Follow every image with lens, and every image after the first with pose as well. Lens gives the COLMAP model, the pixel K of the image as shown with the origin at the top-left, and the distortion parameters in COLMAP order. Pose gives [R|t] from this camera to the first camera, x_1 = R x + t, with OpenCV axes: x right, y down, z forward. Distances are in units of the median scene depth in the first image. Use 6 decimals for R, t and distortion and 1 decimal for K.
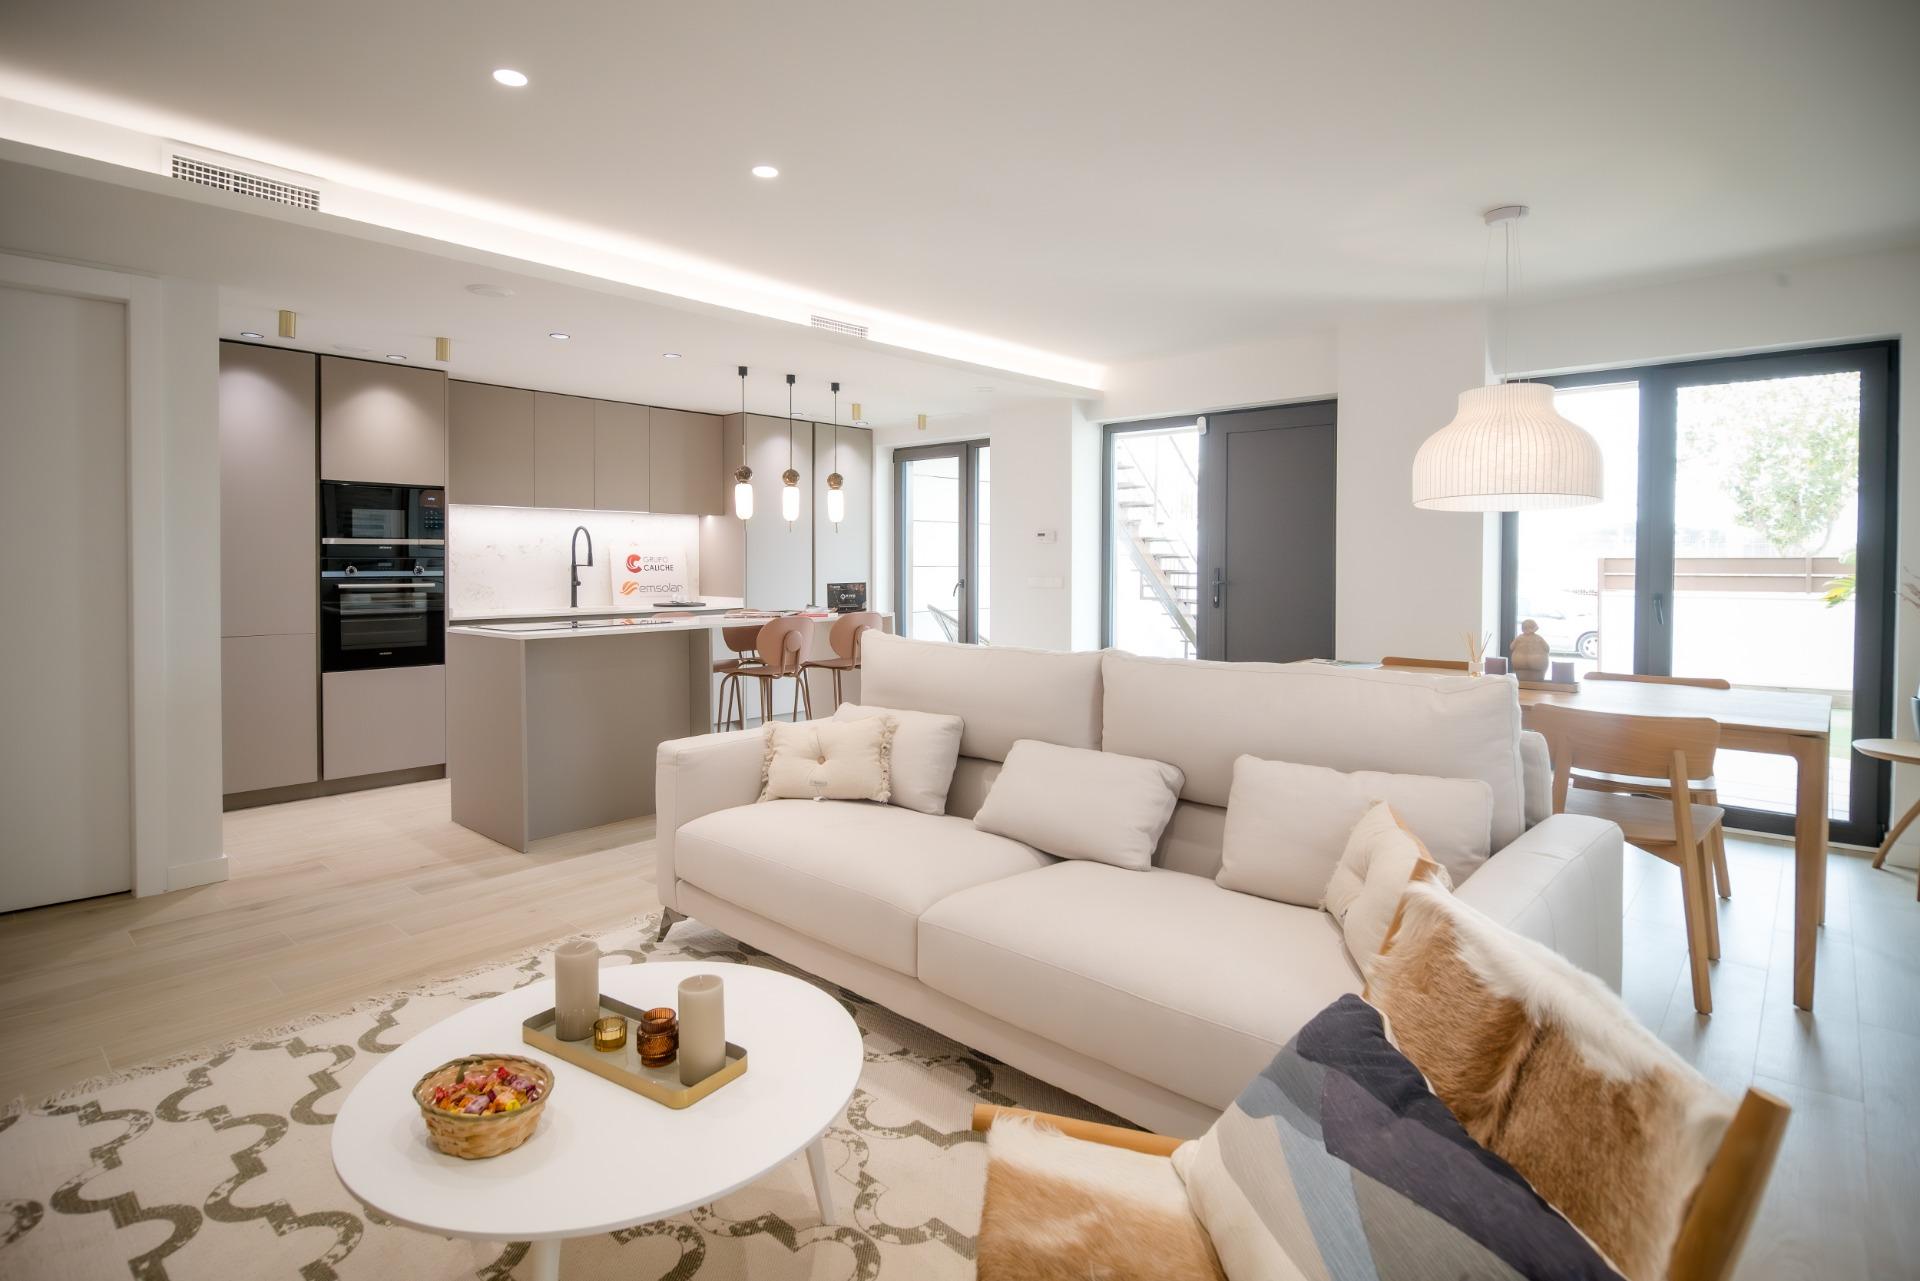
lens RADIAL K [[976.9, 0, 952.0], [0, 976.9, 565.0], [0, 0, 1]] dist [-0.003278, -0.001287]
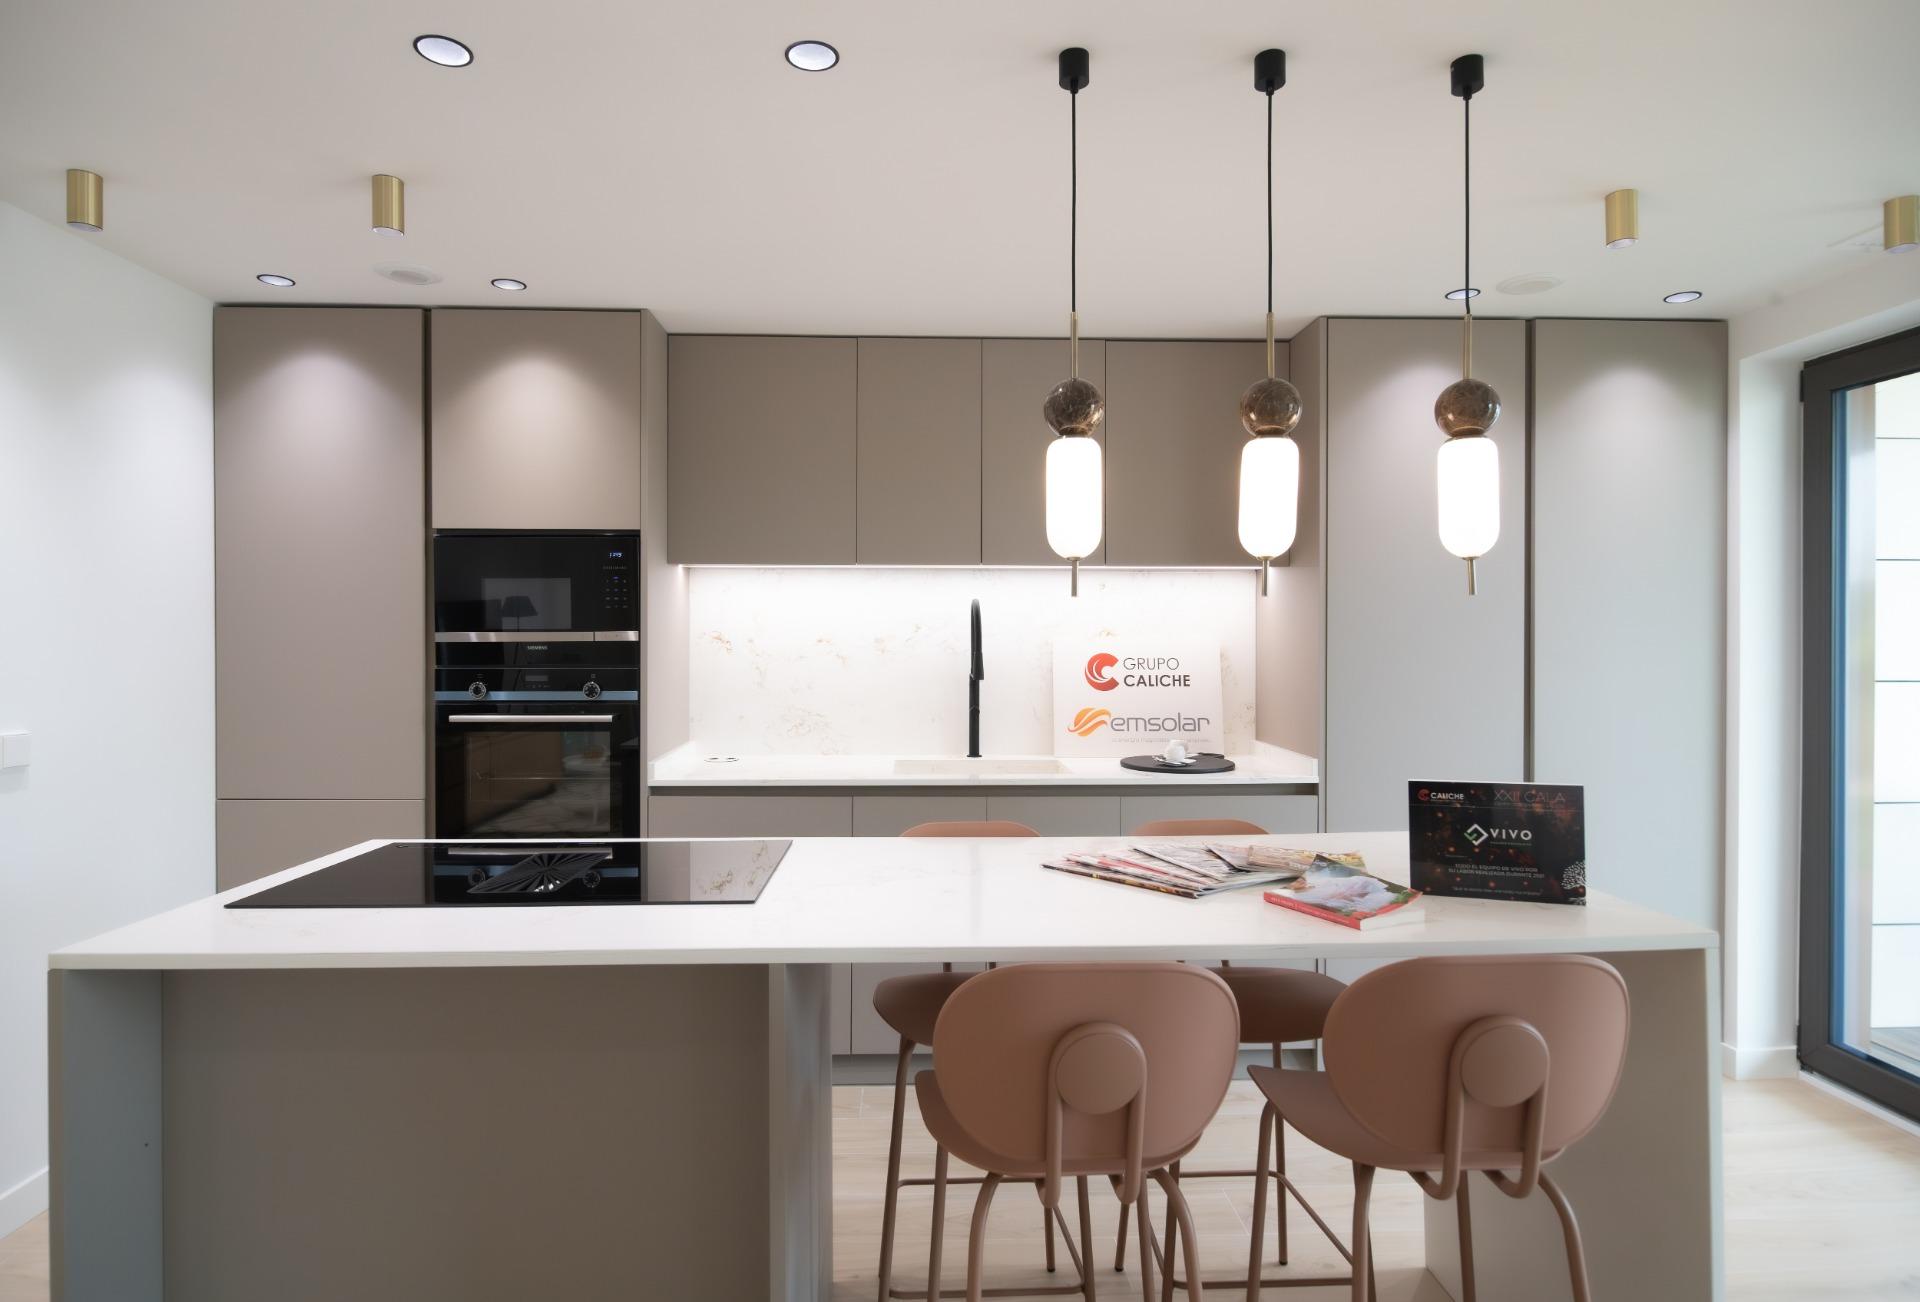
lens RADIAL K [[1028.6, 0, 932.1], [0, 1028.6, 646.7], [0, 0, 1]] dist [-0.004265, -0.000818]
pose [[0.691903, 0.003523, -0.721982, -0.012013], [-0.001814, 0.999993, 0.003141, -0.019810], [0.721989, -0.000863, 0.691904, 0.727691]]
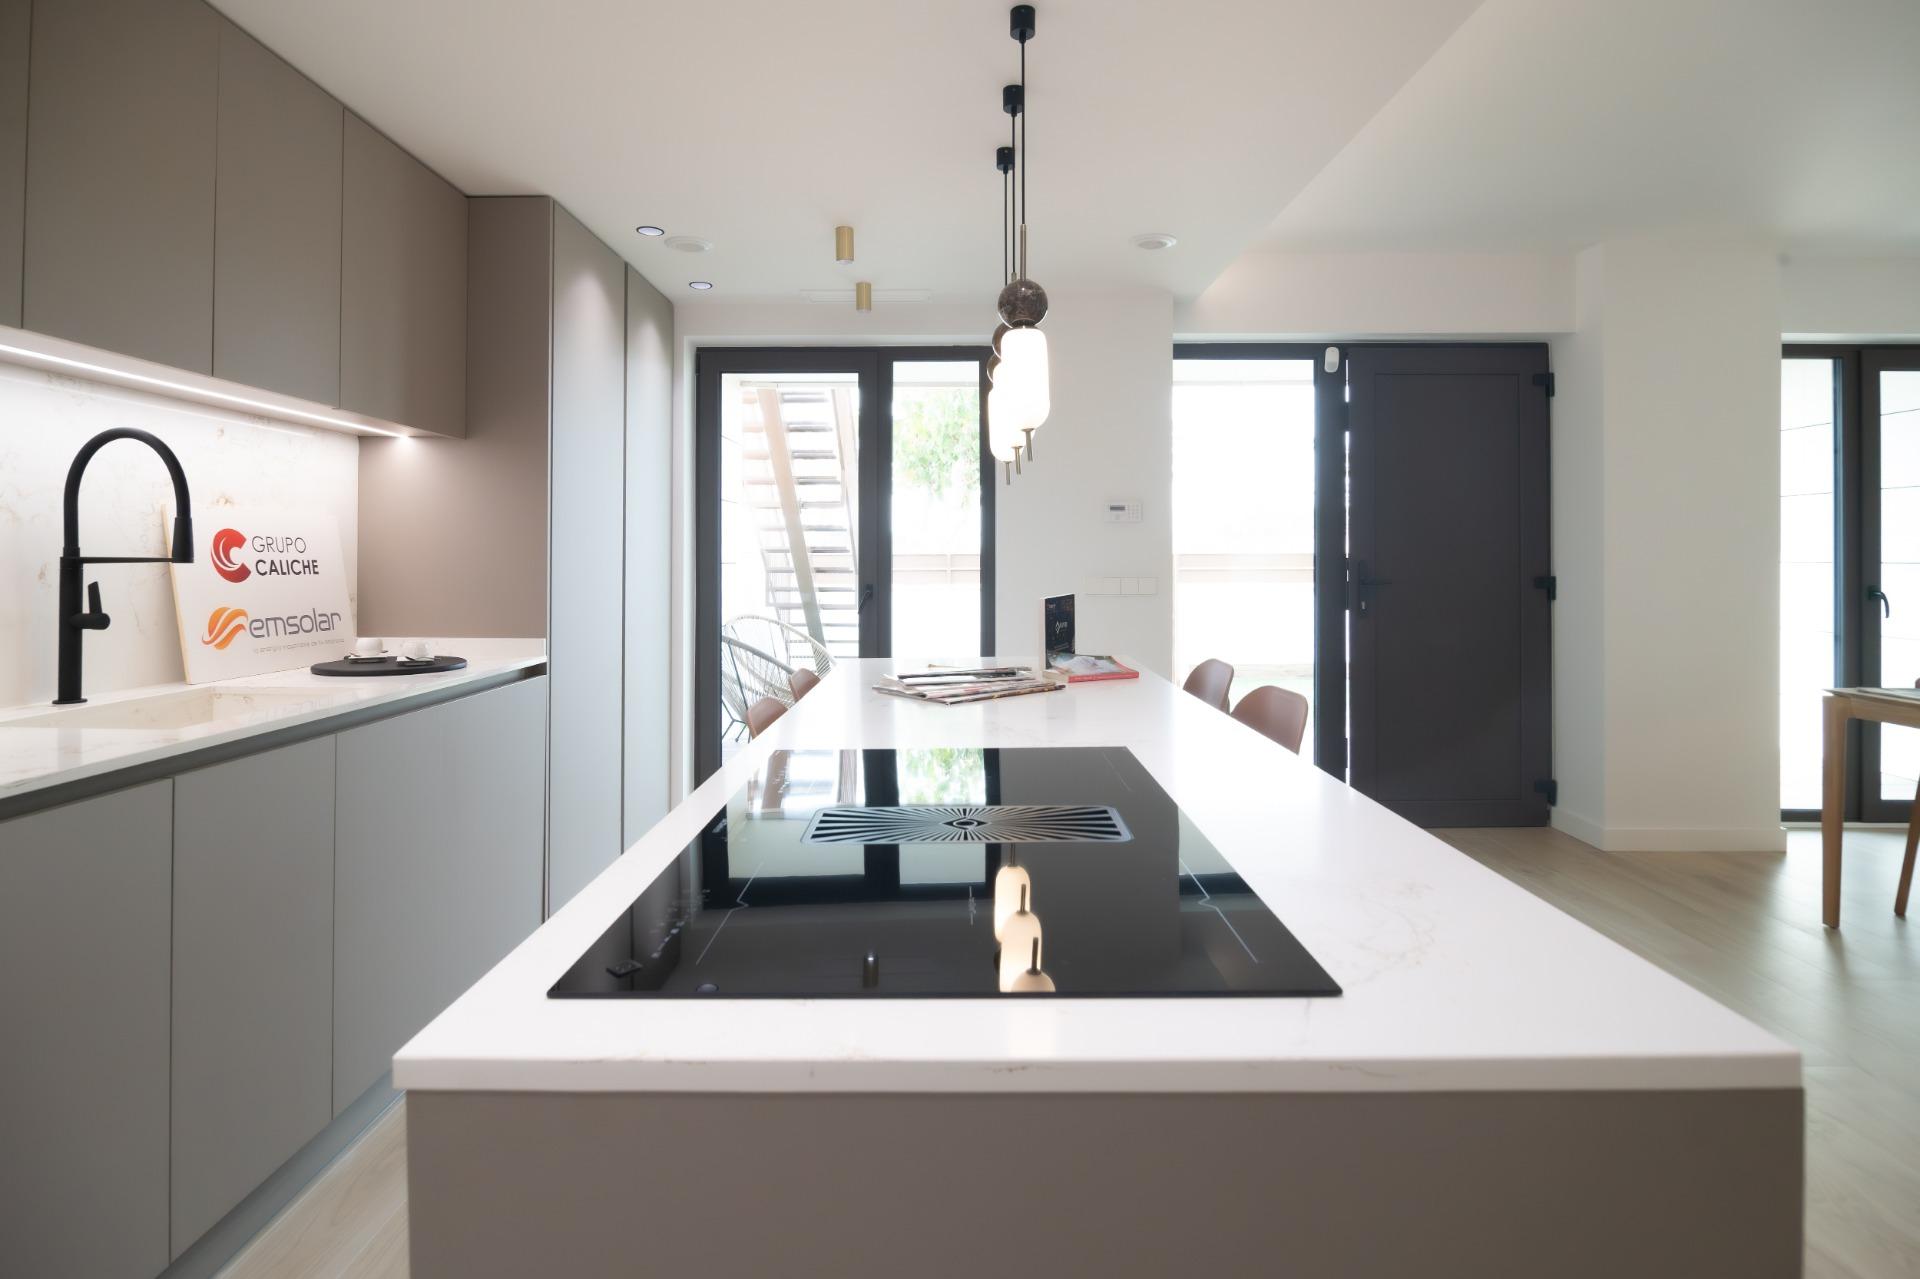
lens RADIAL K [[976.9, 0, 952.0], [0, 976.9, 564.0], [0, 0, 1]] dist [-0.003278, -0.001287]
pose [[0.745678, -0.004079, 0.666294, -0.459657], [0.003951, 0.999991, 0.001700, 0.002493], [-0.666295, 0.001365, 0.745687, 0.724959]]
